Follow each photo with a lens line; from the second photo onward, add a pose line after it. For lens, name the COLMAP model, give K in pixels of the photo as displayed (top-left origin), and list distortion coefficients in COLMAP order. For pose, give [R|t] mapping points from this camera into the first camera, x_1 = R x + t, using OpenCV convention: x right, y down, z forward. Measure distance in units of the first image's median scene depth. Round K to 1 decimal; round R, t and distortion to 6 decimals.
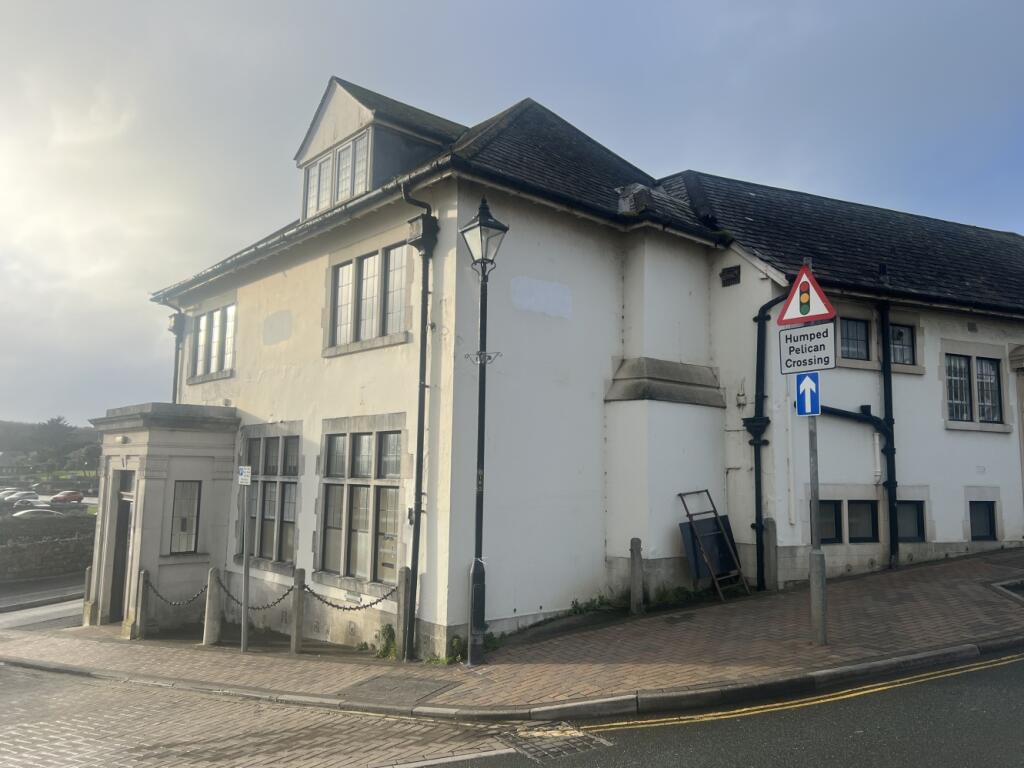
lens RADIAL K [[804.5, 0, 512.6], [0, 804.5, 362.9], [0, 0, 1]] dist [-0.000183, -0.000280]
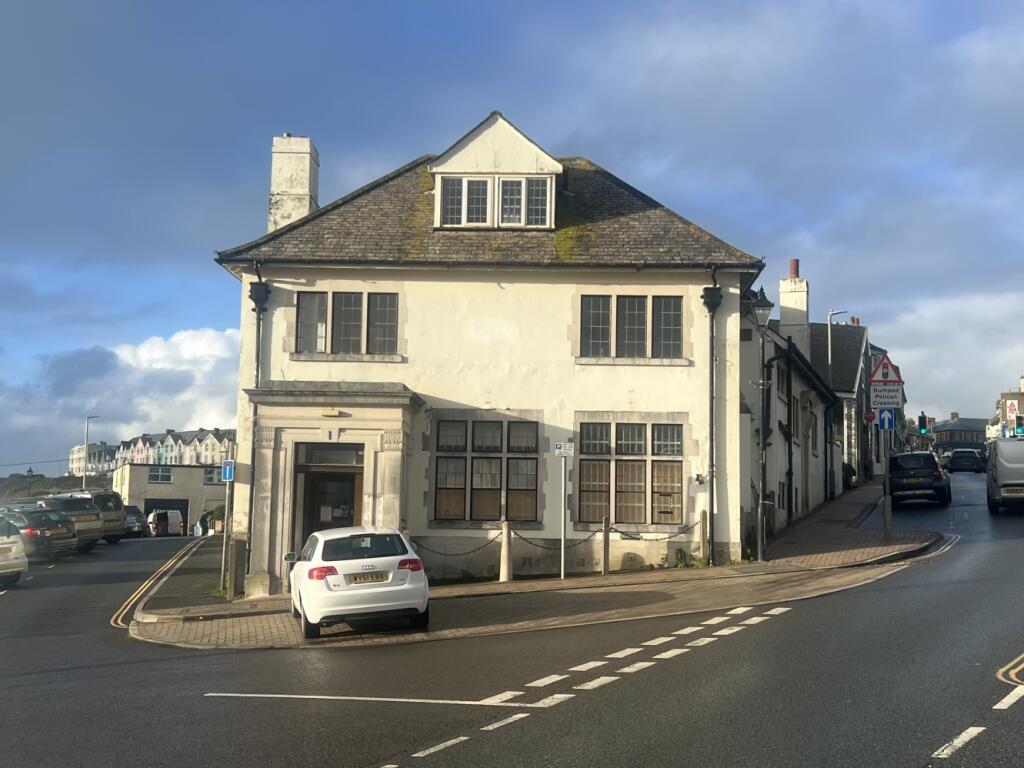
lens RADIAL K [[1290.9, 0, 512.0], [0, 1290.9, 384.0], [0, 0, 1]] dist [0.105622, -0.245595]
pose [[0.687261, 0.081589, 0.721814, -1.954349], [-0.107159, 0.994188, -0.010348, 0.063169], [-0.718464, -0.070237, 0.692009, -0.415615]]
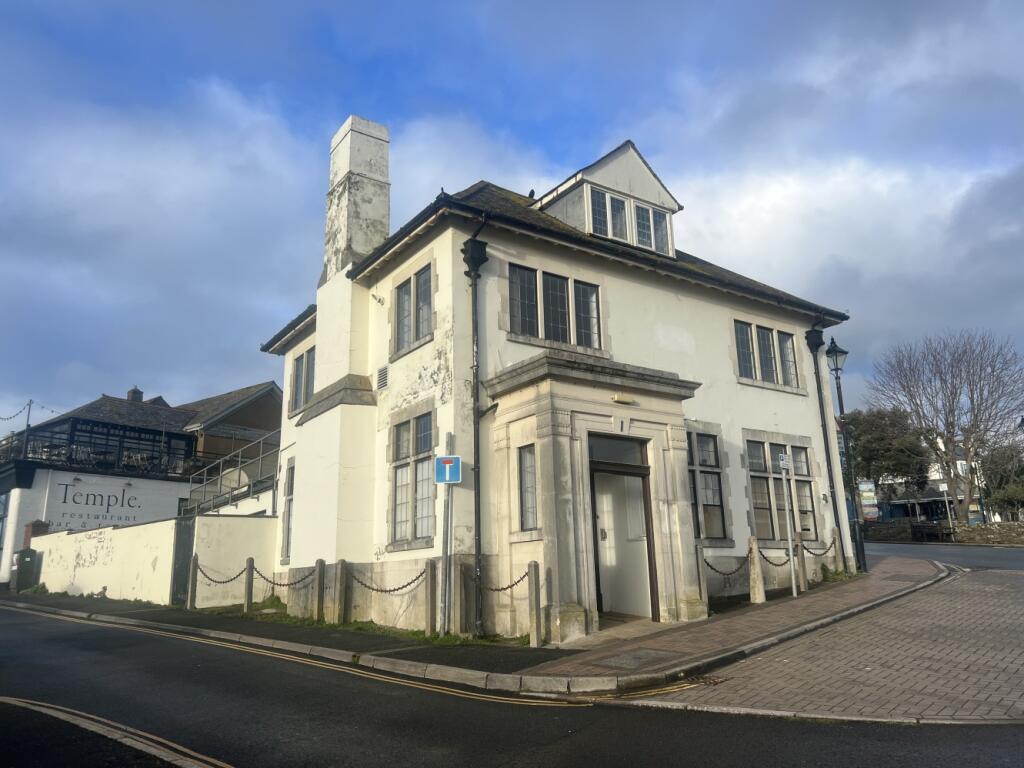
lens RADIAL K [[778.5, 0, 518.0], [0, 778.5, 385.4], [0, 0, 1]] dist [0.071130, -0.073022]
pose [[0.108120, 0.232634, 0.966536, -1.650753], [-0.105064, 0.969465, -0.221586, 0.350520], [-0.988571, -0.077590, 0.129260, 1.277897]]
